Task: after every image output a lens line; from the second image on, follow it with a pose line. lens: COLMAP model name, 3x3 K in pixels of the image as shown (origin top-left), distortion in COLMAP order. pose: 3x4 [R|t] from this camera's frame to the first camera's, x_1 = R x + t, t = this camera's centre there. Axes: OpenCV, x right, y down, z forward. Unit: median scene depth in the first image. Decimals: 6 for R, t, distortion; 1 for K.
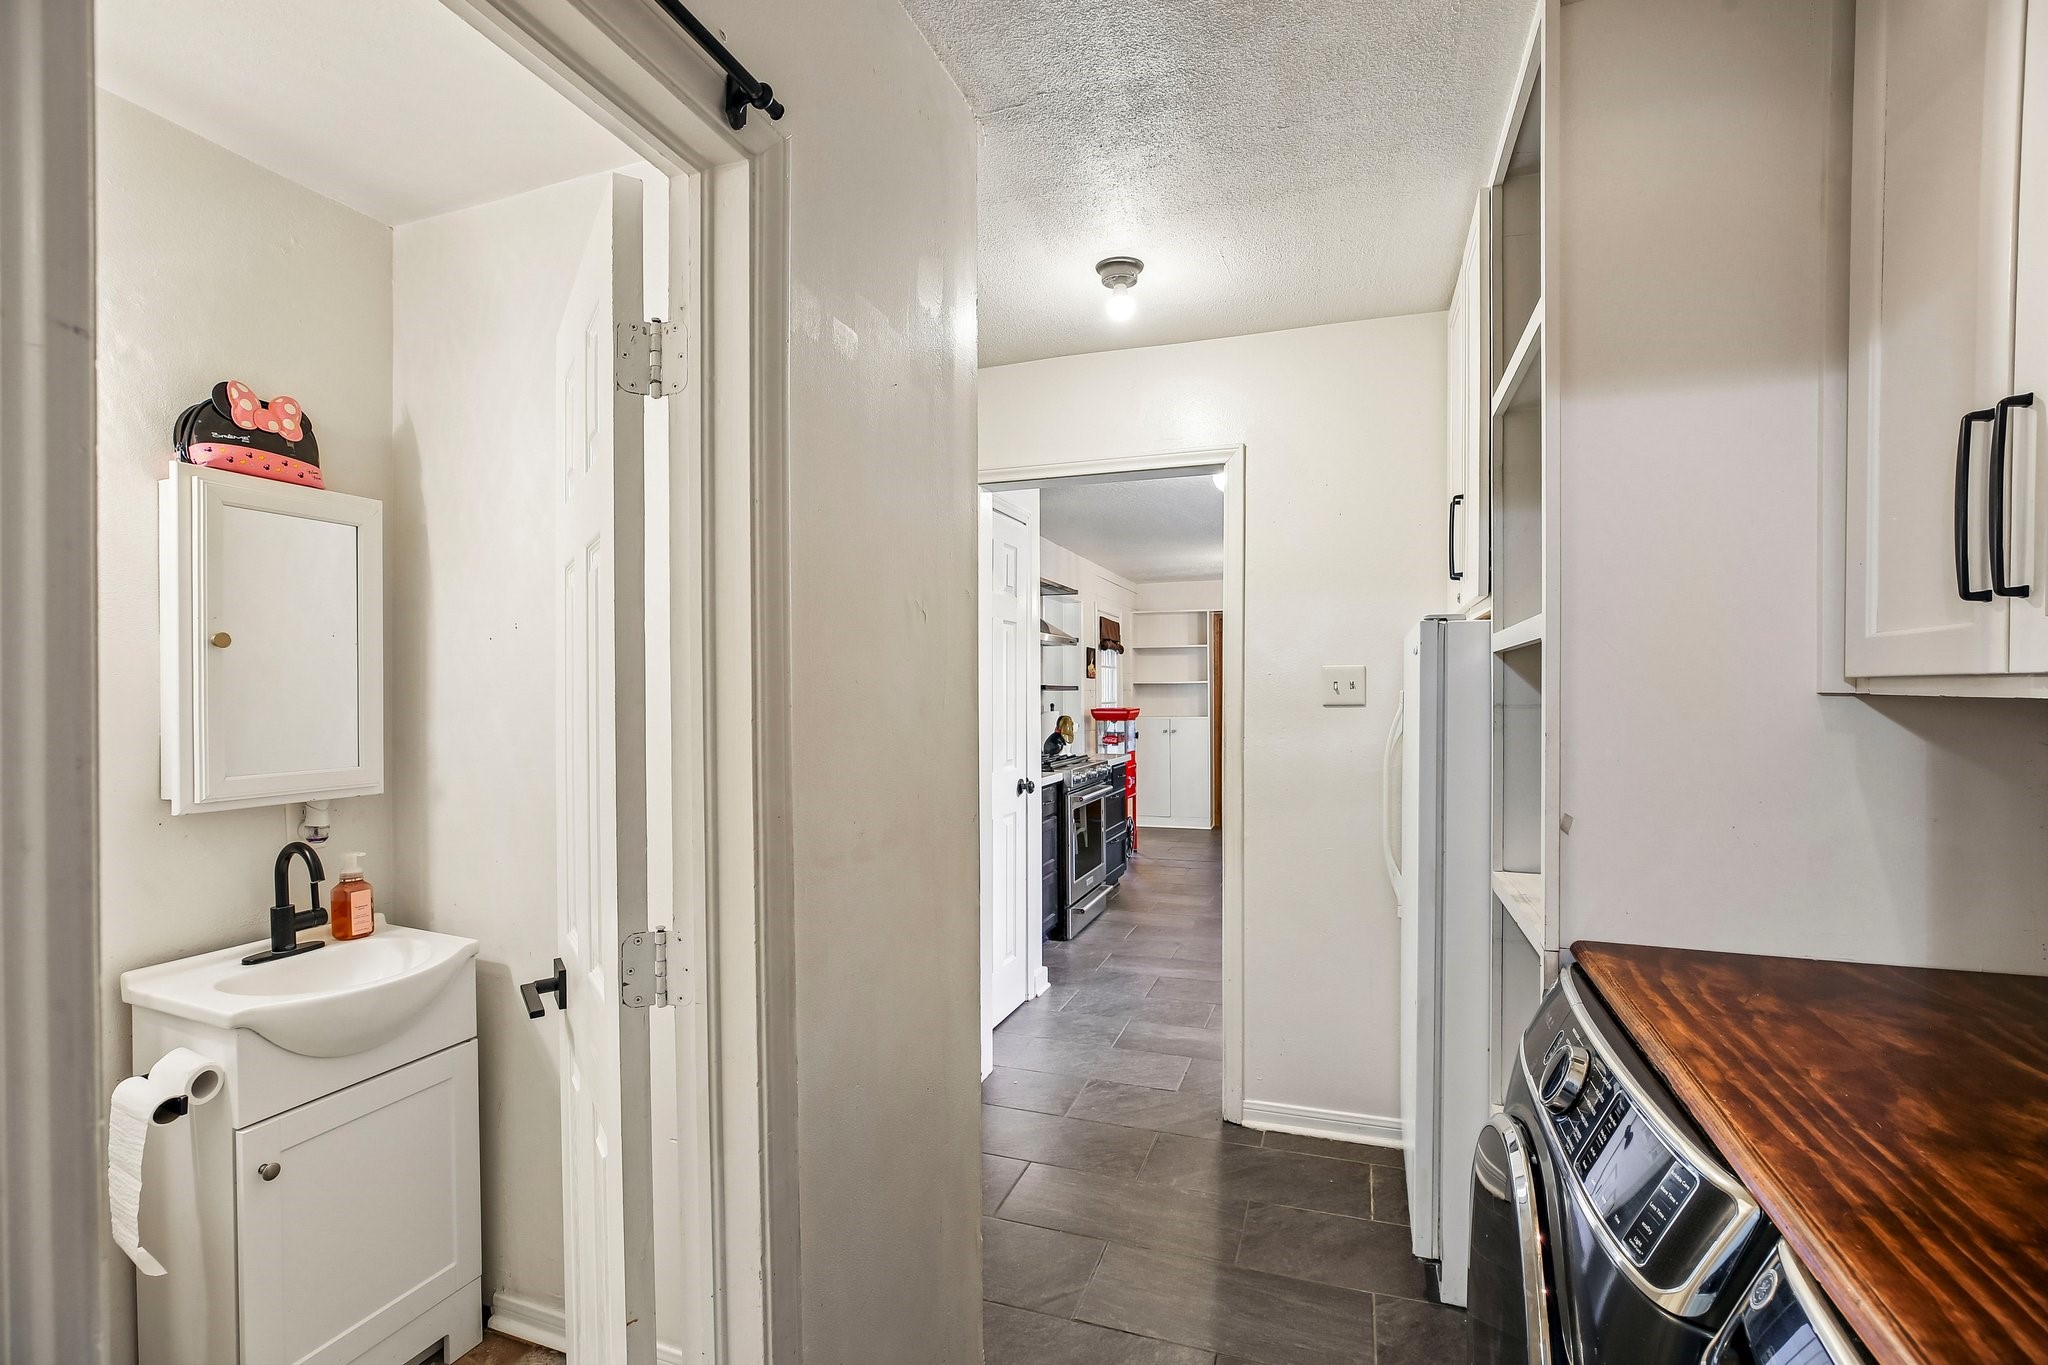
lens RADIAL K [[932.4, 0, 1017.8], [0, 932.4, 689.8], [0, 0, 1]] dist [-0.031947, 0.004748]
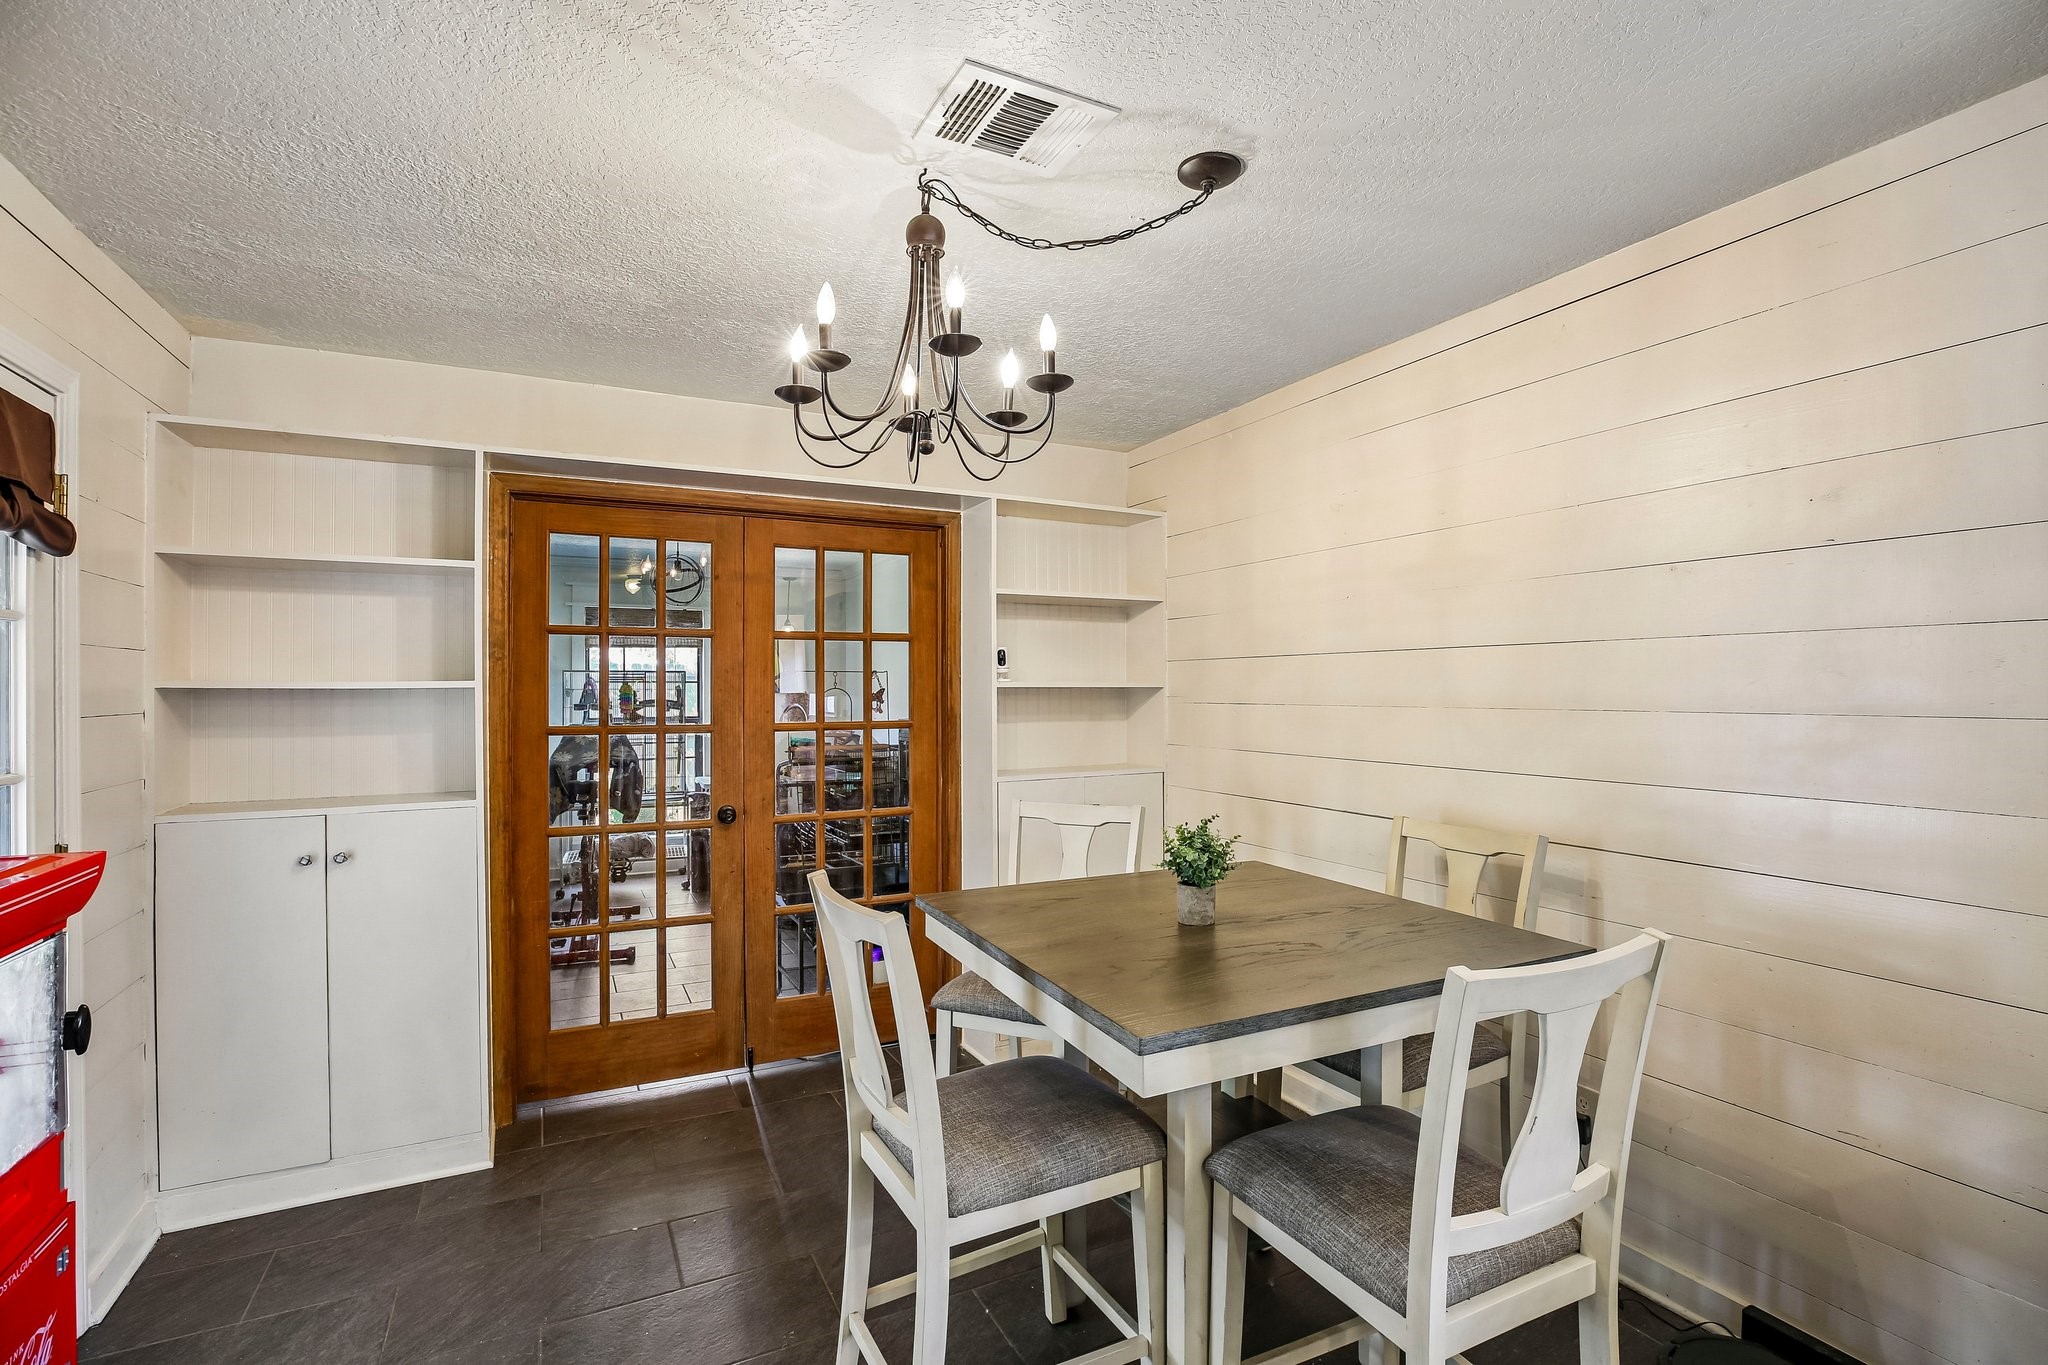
lens RADIAL K [[932.4, 0, 1014.0], [0, 932.4, 688.7], [0, 0, 1]] dist [-0.031947, 0.004748]
pose [[0.700885, 0.001906, 0.713272, 0.112251], [0.004237, 0.999968, -0.006836, -0.004296], [-0.713262, 0.007813, 0.700854, 0.660943]]
